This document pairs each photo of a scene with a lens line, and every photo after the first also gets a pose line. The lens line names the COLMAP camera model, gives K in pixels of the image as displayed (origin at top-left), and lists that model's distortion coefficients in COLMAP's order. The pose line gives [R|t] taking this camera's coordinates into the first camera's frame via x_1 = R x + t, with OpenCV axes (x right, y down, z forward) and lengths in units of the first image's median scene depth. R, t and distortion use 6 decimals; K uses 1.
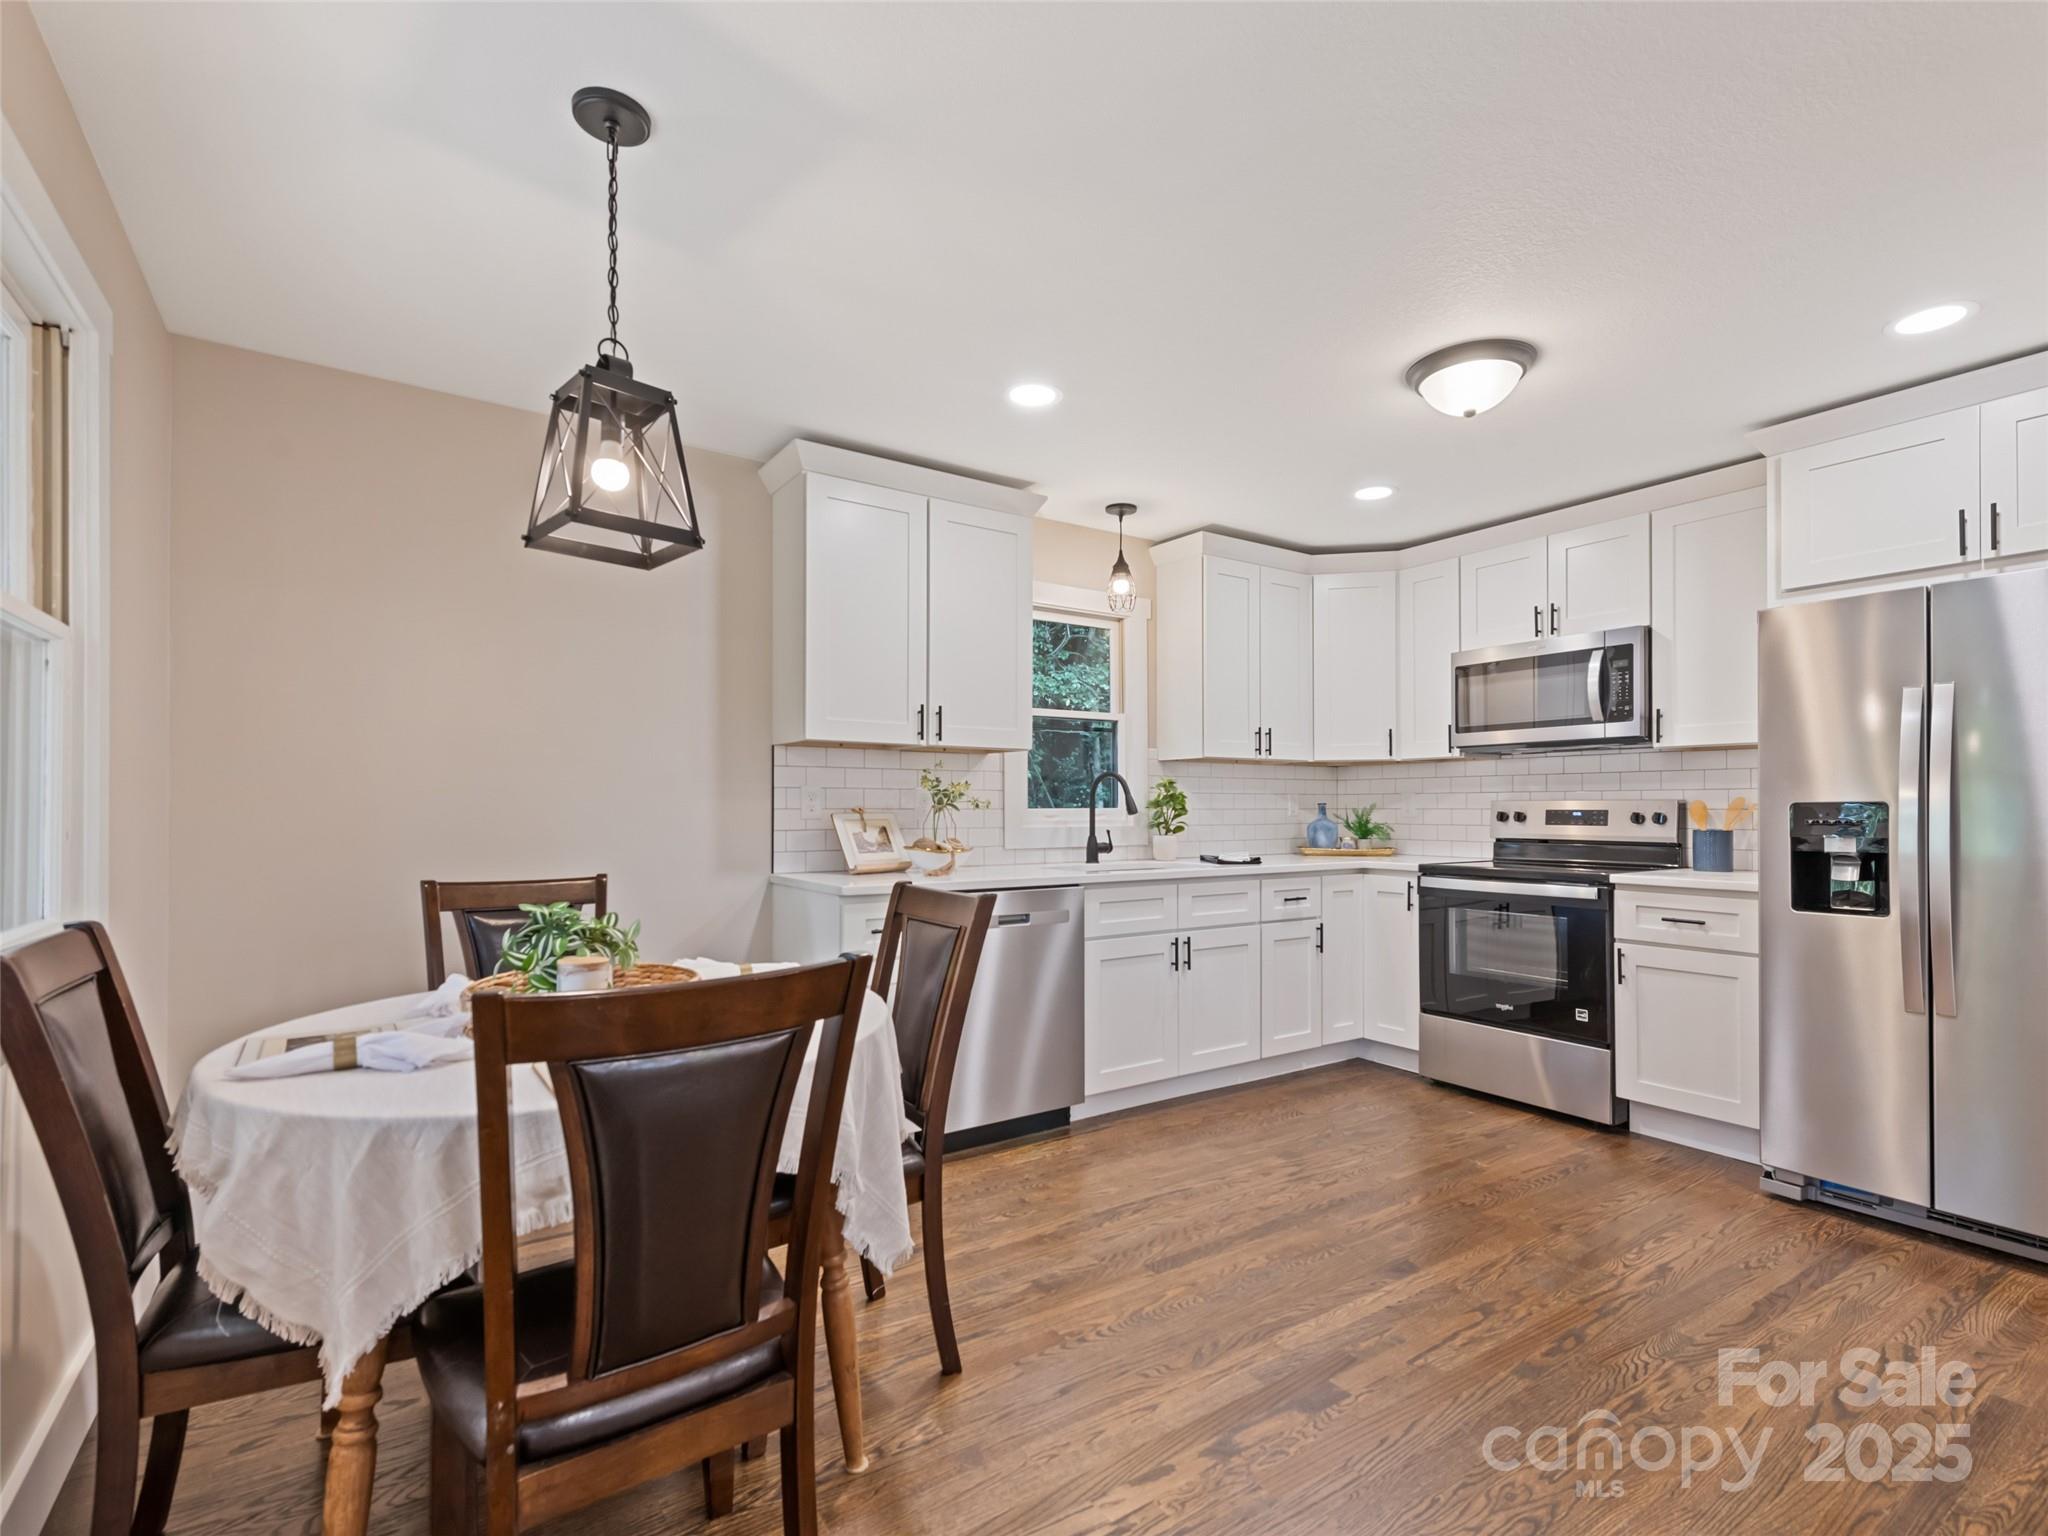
lens RADIAL K [[957.0, 0, 1030.6], [0, 957.0, 798.1], [0, 0, 1]] dist [0.002822, 0.000121]
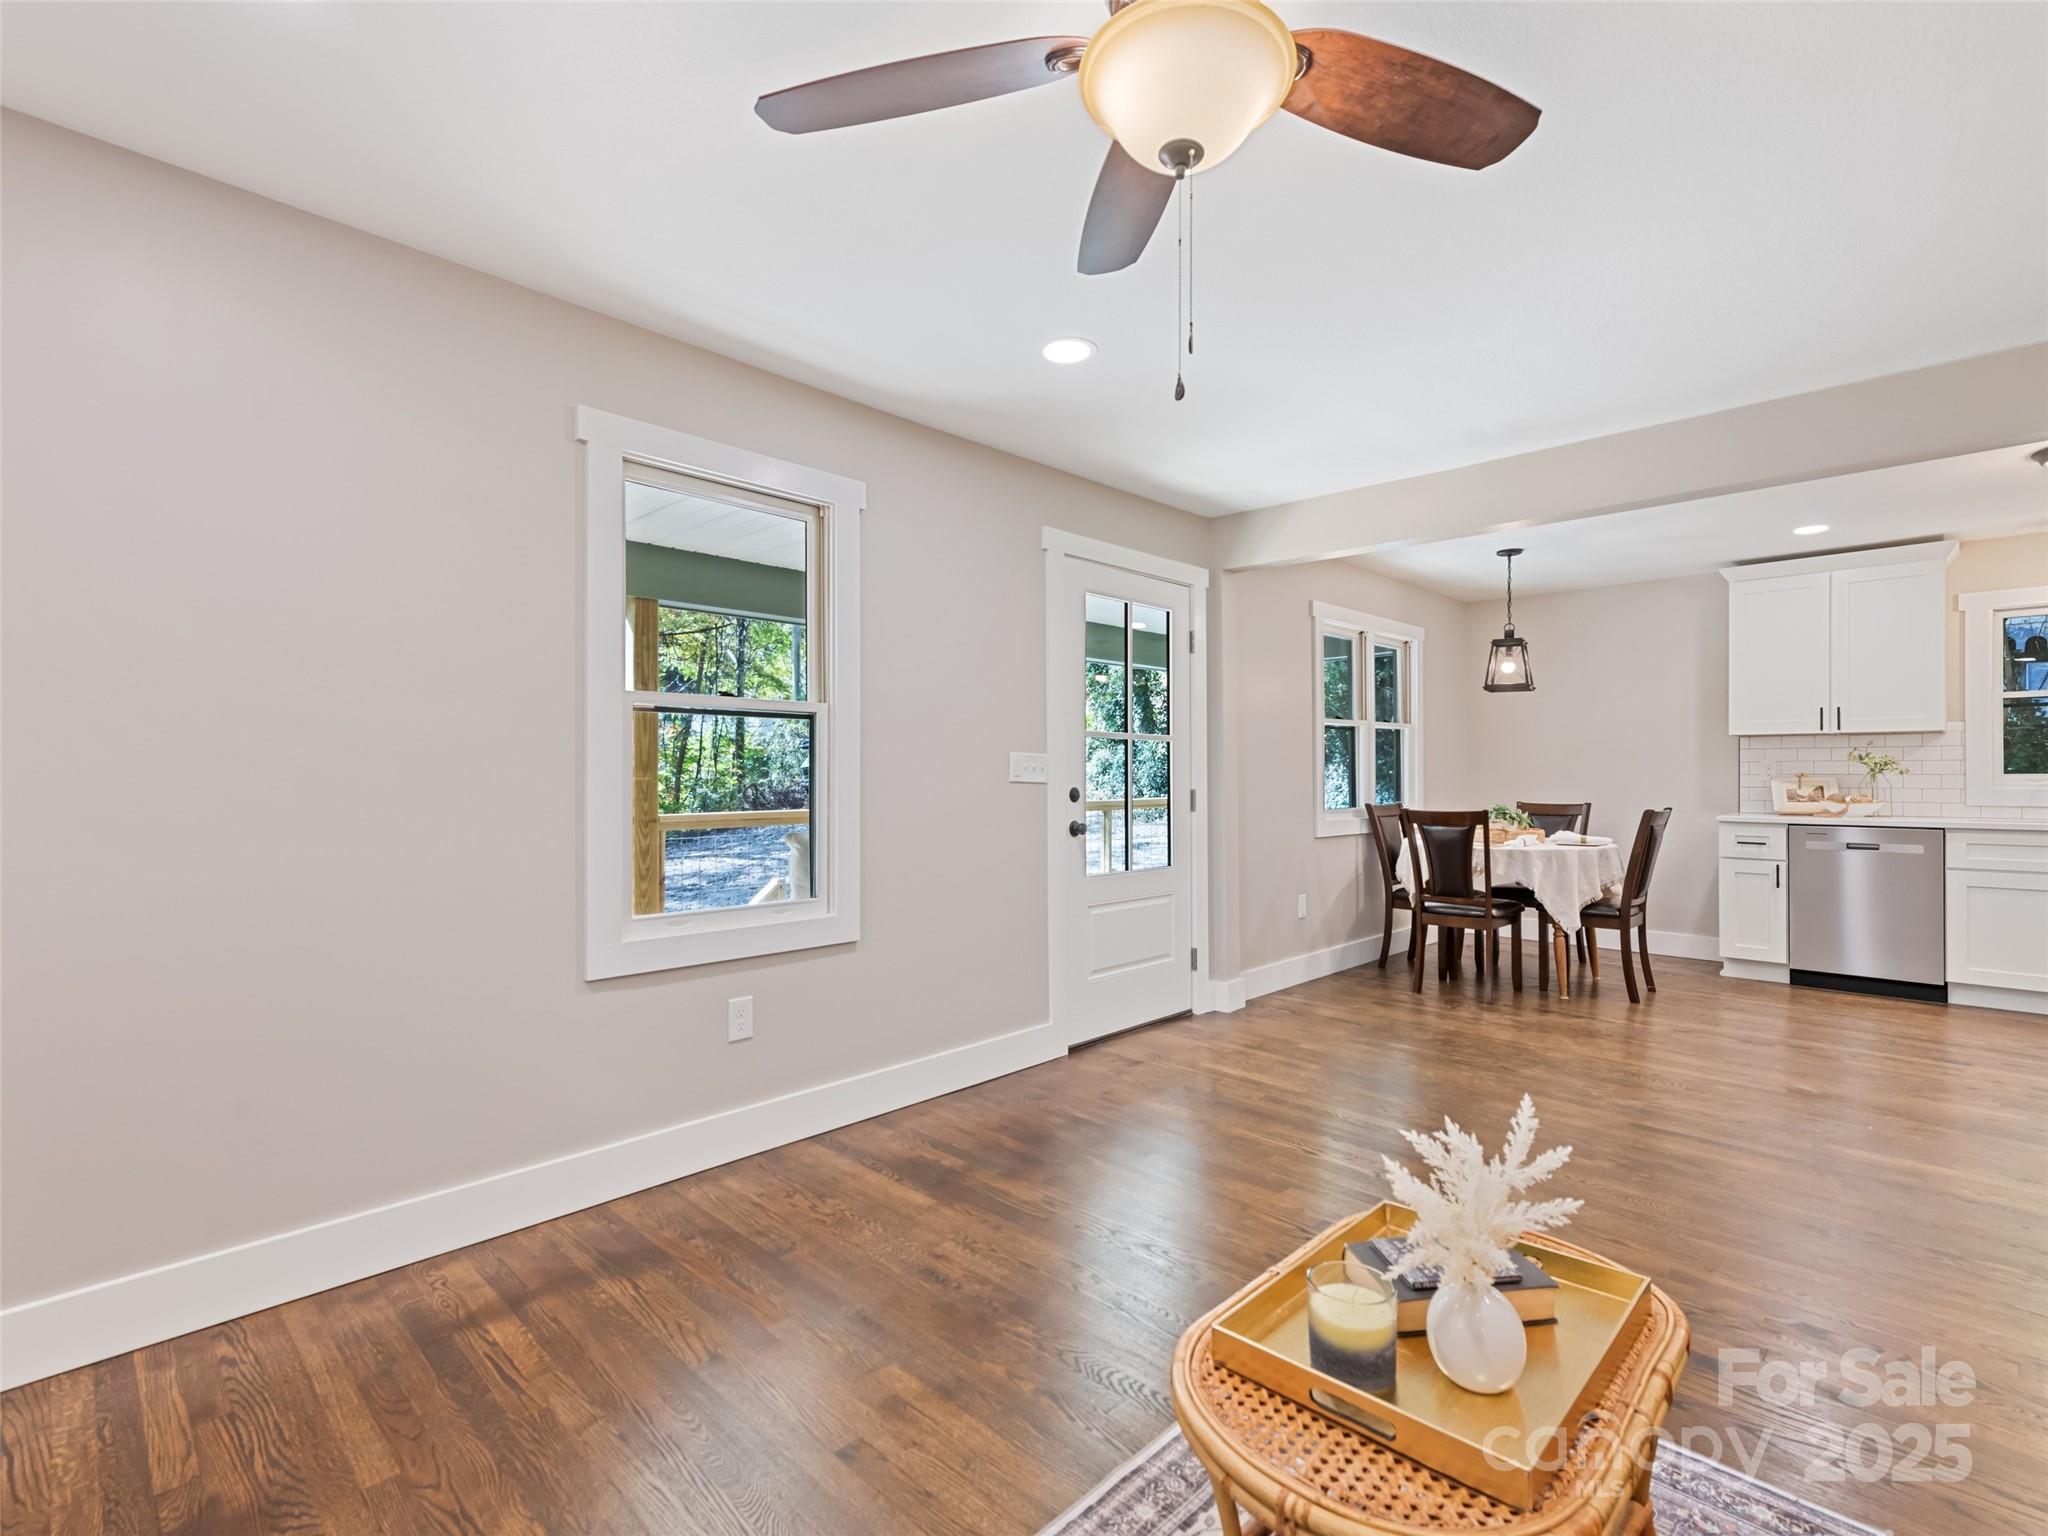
lens RADIAL K [[968.7, 0, 1010.9], [0, 968.7, 770.7], [0, 0, 1]] dist [0.017448, -0.010782]
pose [[0.186716, -0.005666, -0.982398, 1.102275], [0.009119, 0.999950, -0.004034, -0.000454], [0.982372, -0.008205, 0.186758, -0.546455]]
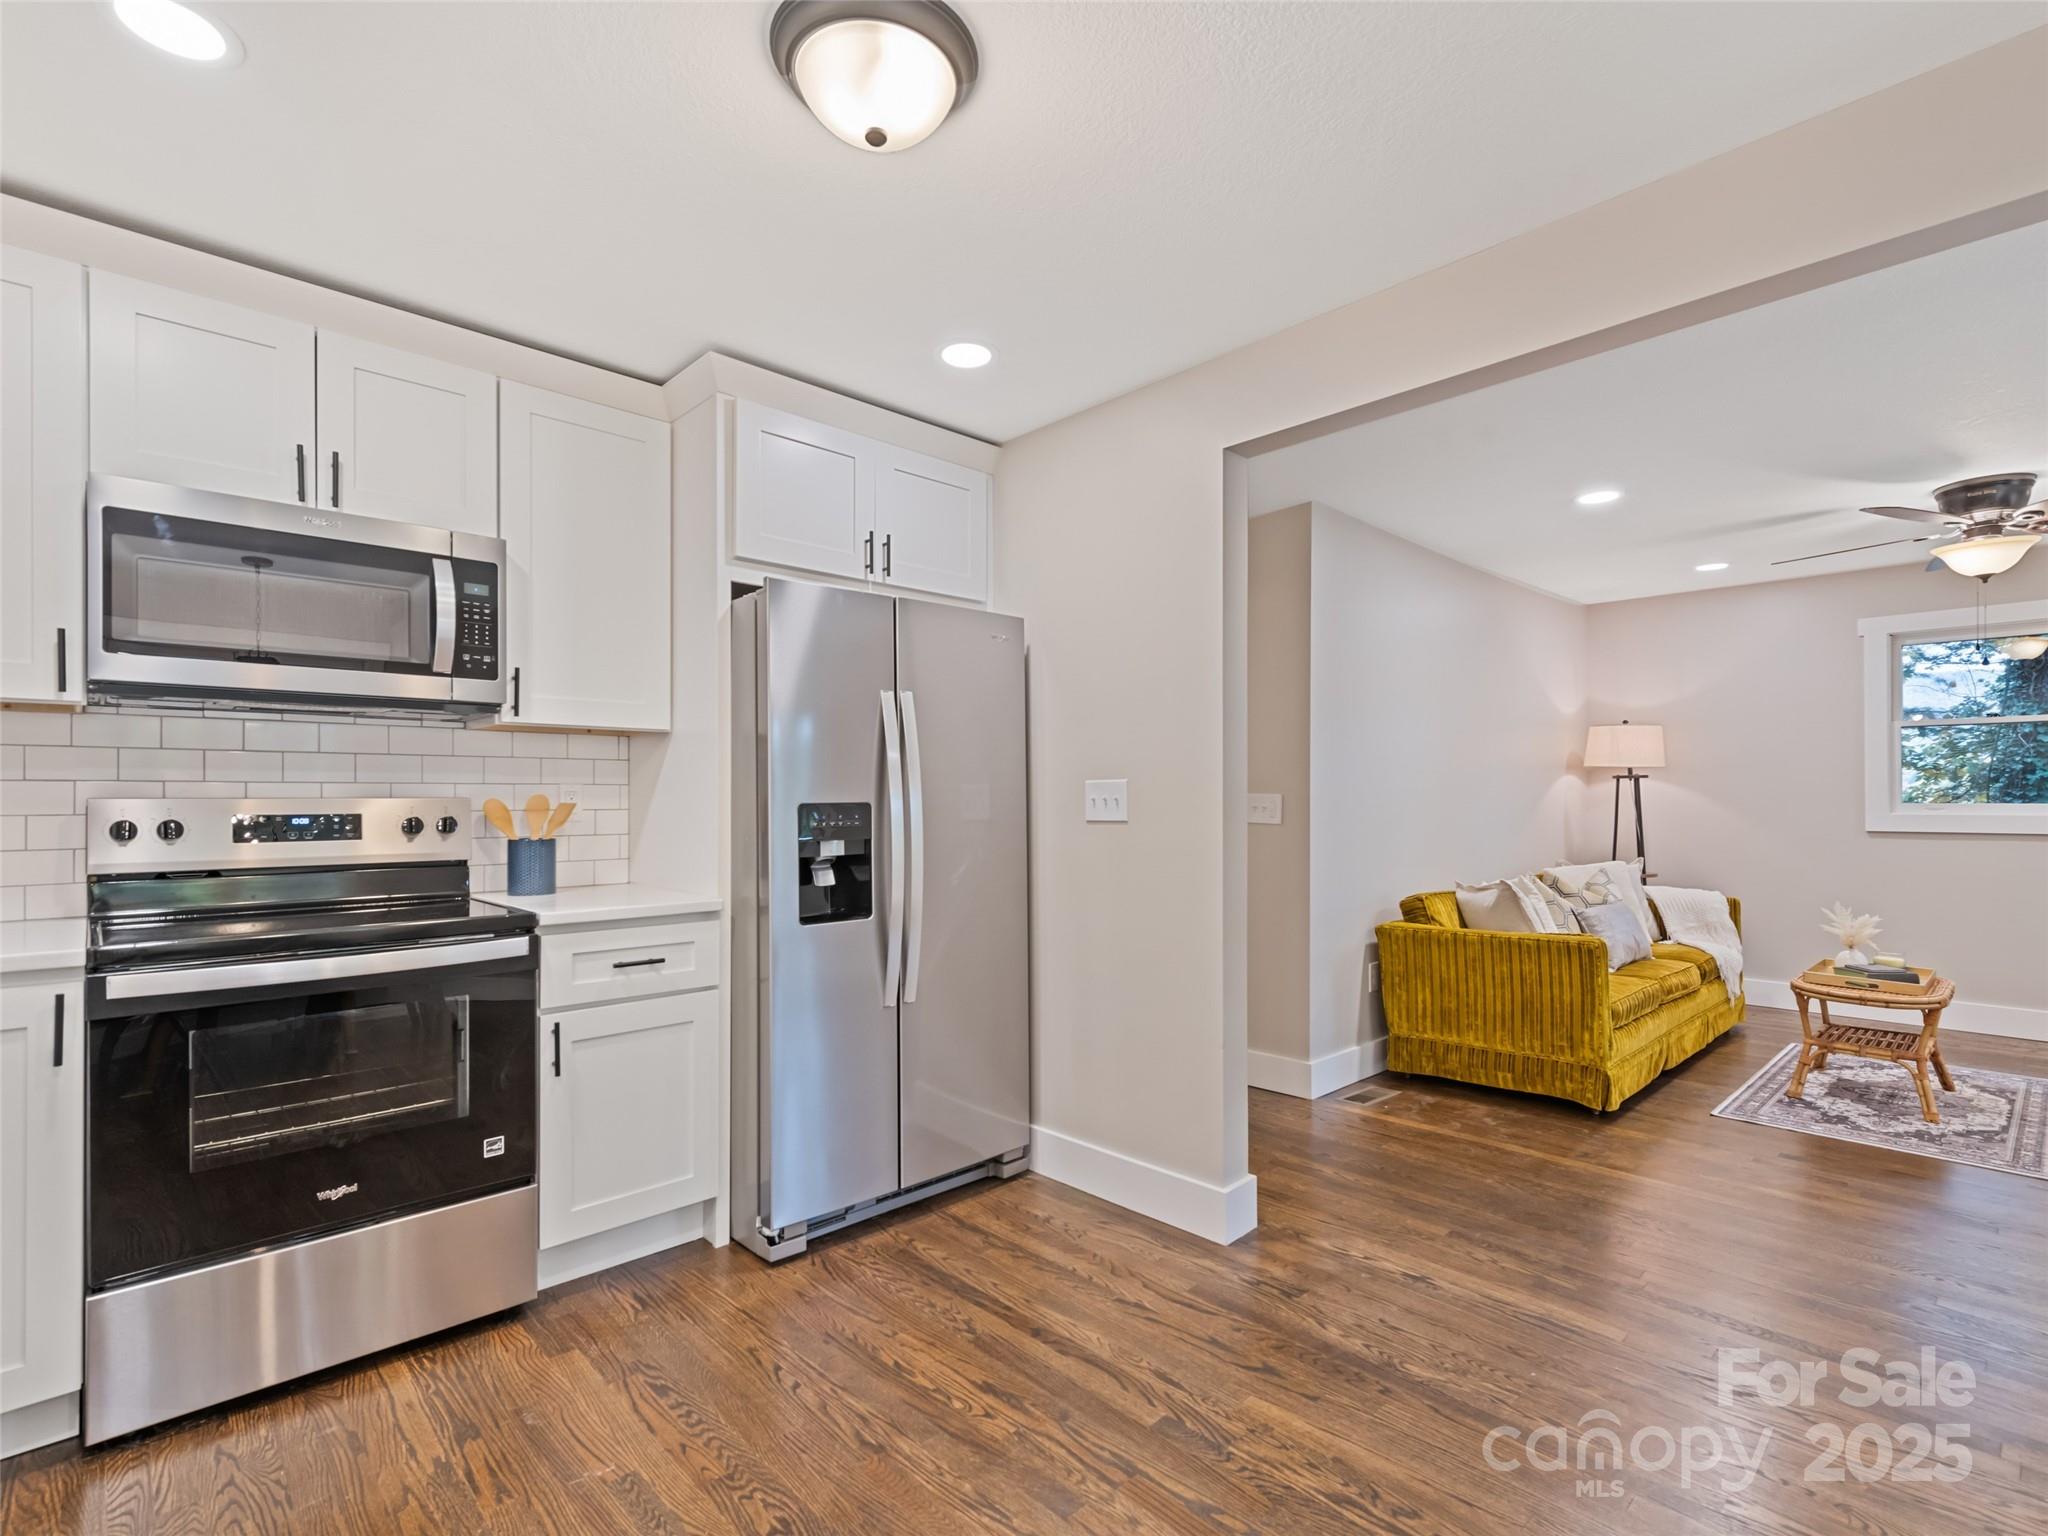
lens RADIAL K [[983.6, 0, 1028.4], [0, 983.6, 793.6], [0, 0, 1]] dist [0.016746, -0.006535]
pose [[-0.159811, 0.003319, 0.987142, -0.105287], [-0.007279, 0.999963, -0.004541, -0.001100], [-0.987121, -0.007912, -0.159781, 0.724337]]
